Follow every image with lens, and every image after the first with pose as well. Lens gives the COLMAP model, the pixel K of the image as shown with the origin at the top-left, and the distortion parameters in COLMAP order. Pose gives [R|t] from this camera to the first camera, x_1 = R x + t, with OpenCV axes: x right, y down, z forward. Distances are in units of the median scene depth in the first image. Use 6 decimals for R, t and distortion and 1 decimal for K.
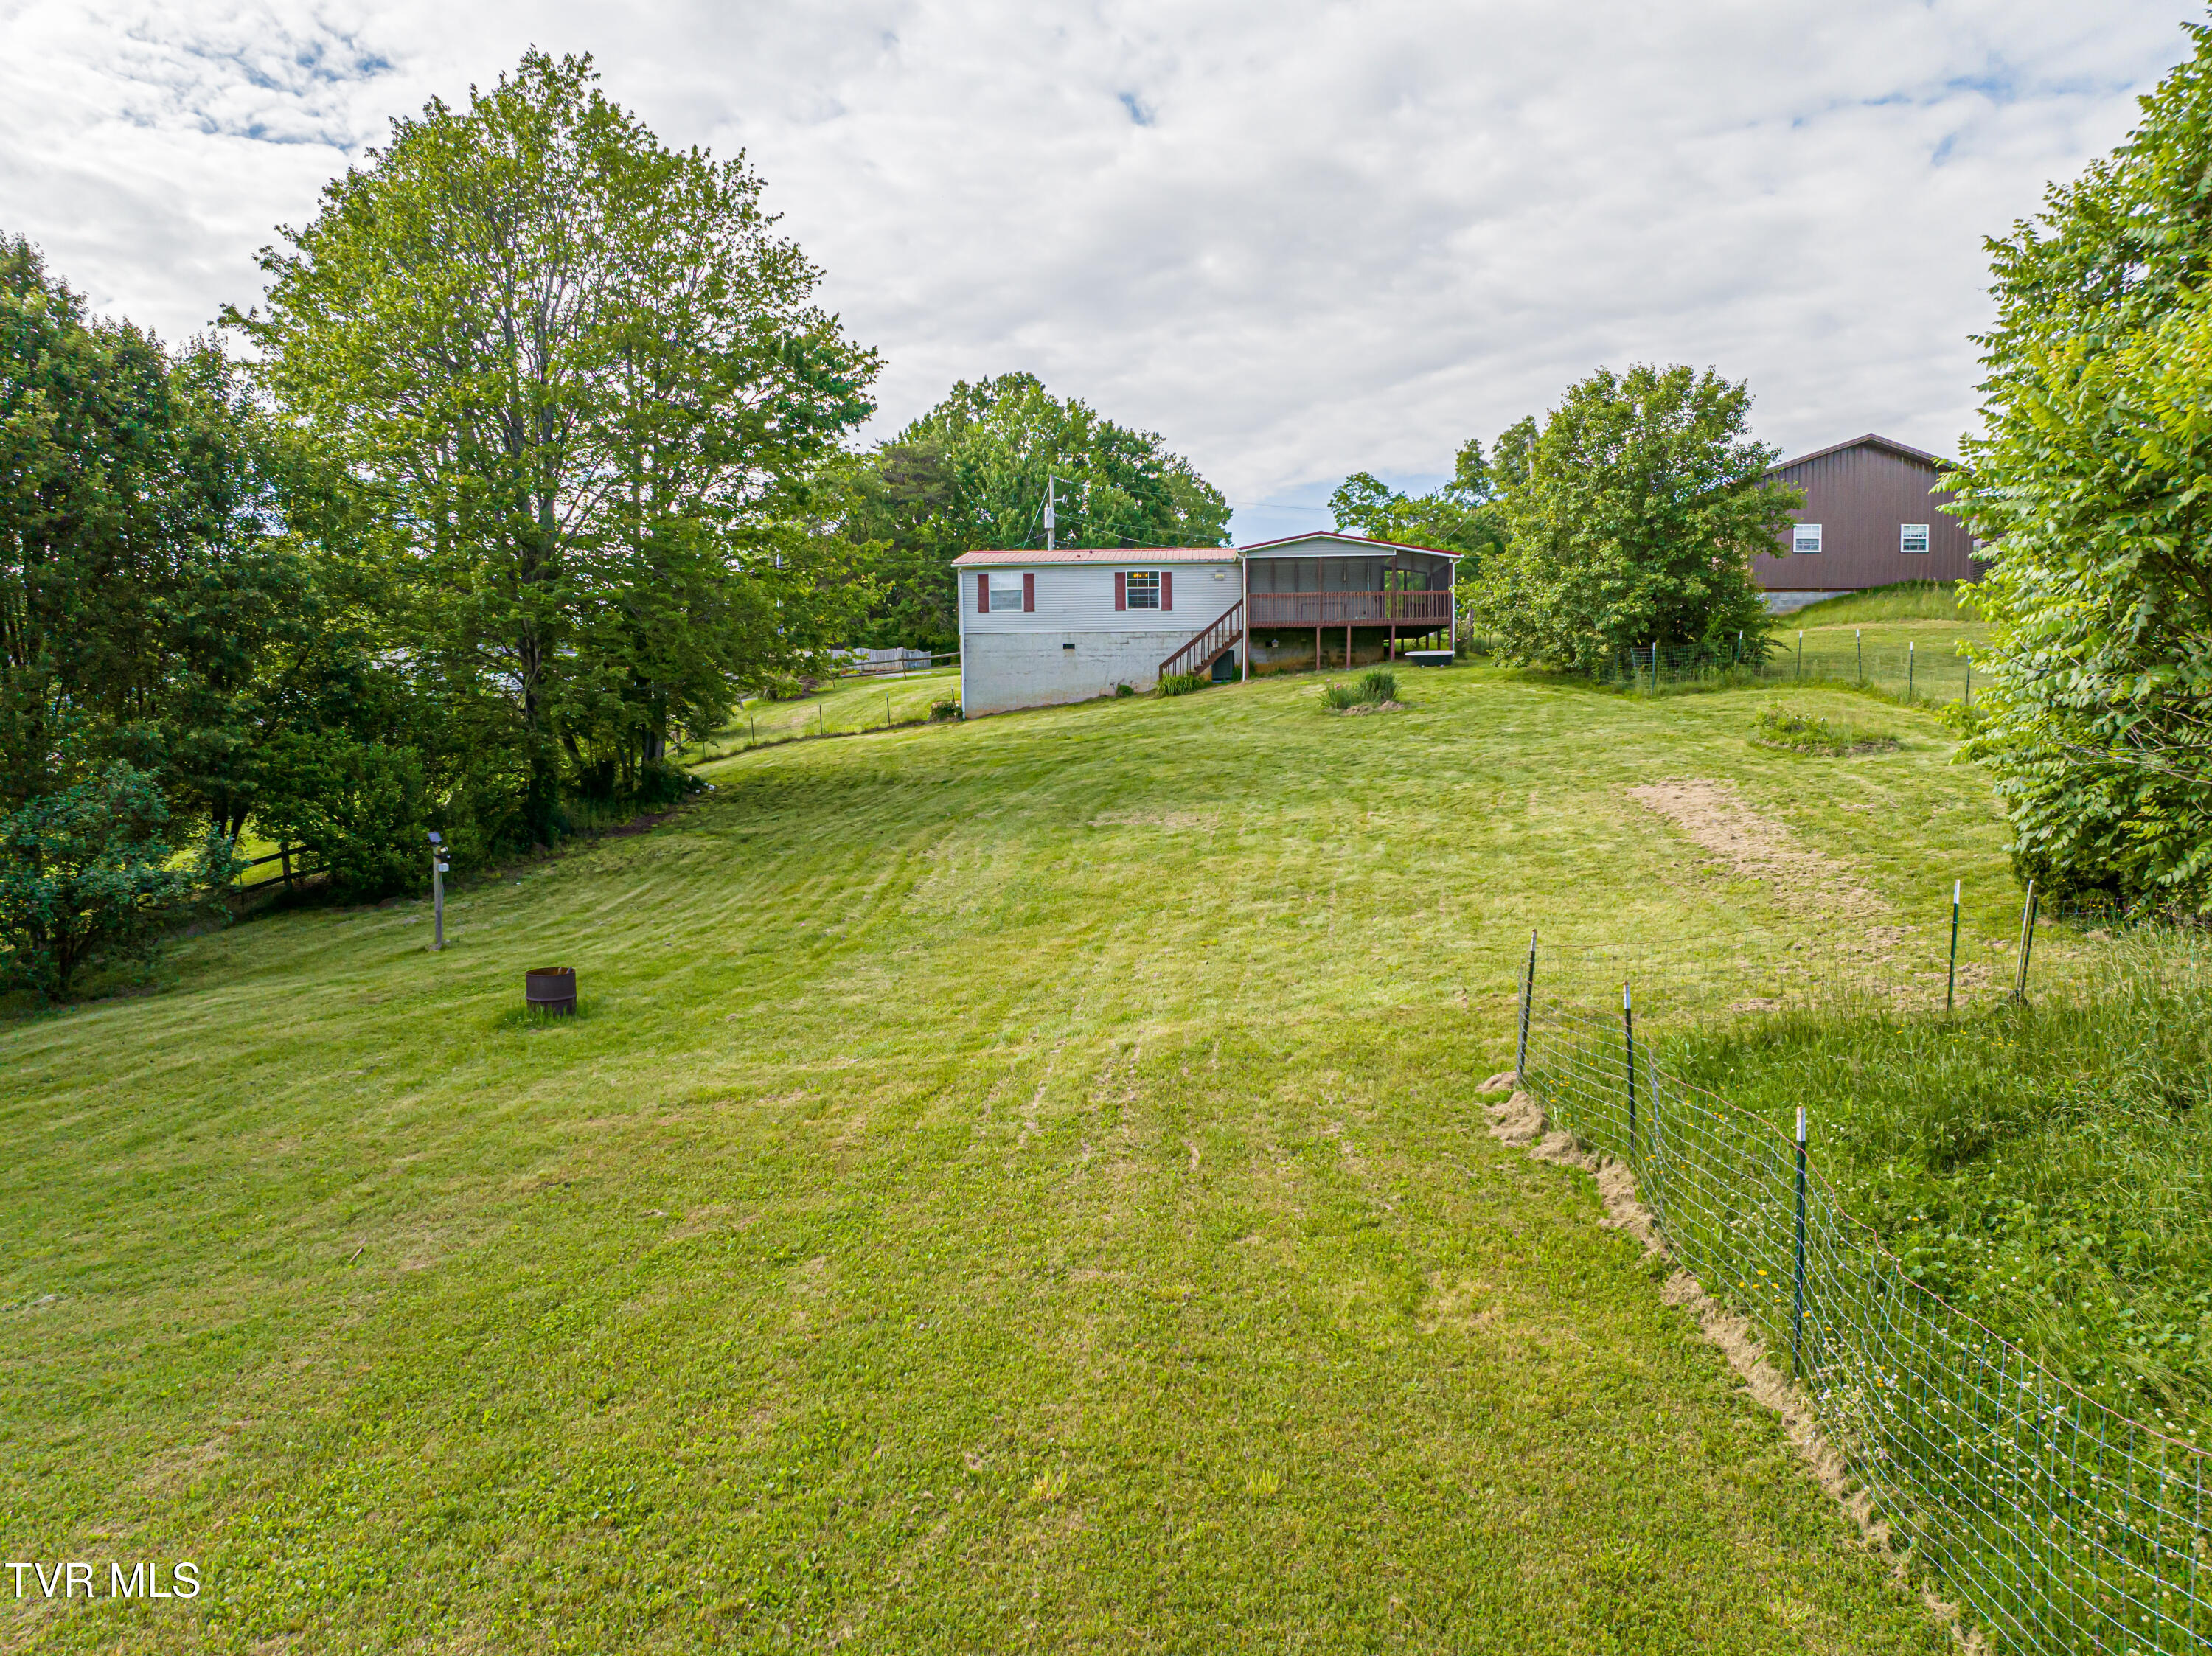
lens RADIAL K [[1541.1, 0, 1106.0], [0, 1541.1, 828.0], [0, 0, 1]] dist [-0.038464, -0.001967]
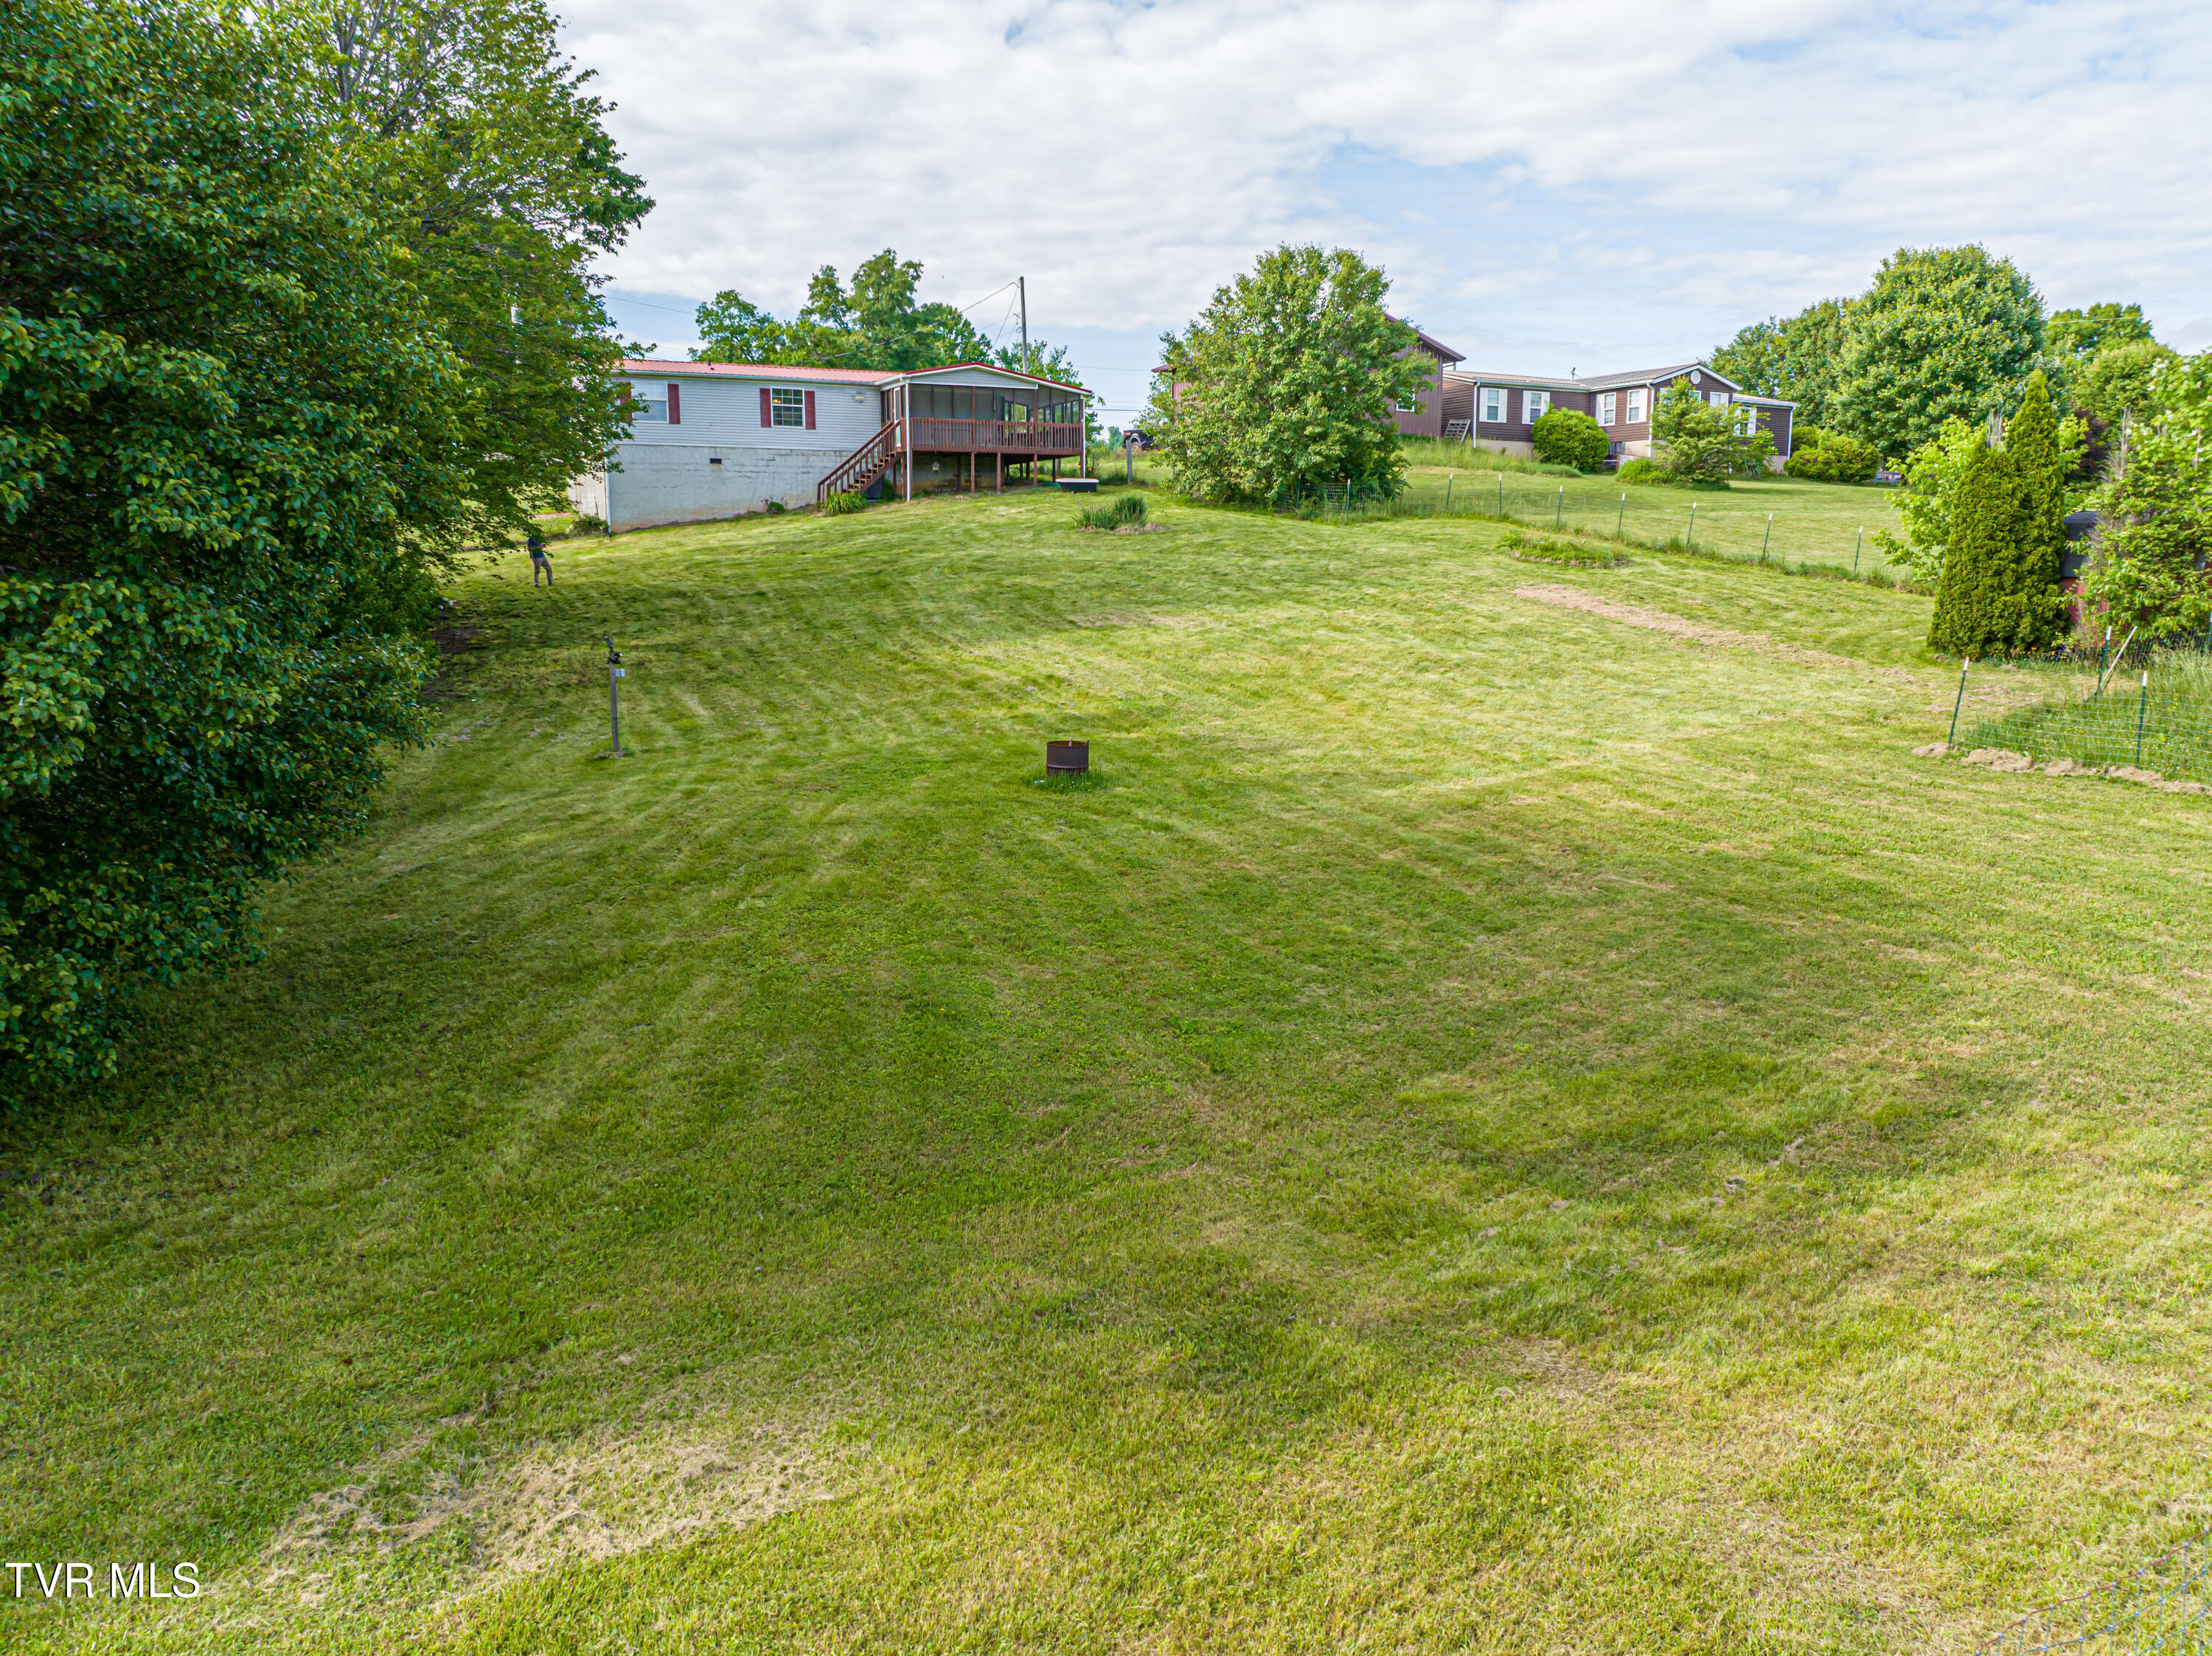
lens RADIAL K [[1541.1, 0, 1106.0], [0, 1541.1, 828.0], [0, 0, 1]] dist [-0.038464, -0.001967]
pose [[0.861883, -0.077771, 0.501107, -0.326322], [0.022081, 0.992988, 0.116131, 0.008031], [-0.506625, -0.089027, 0.857558, 0.001053]]
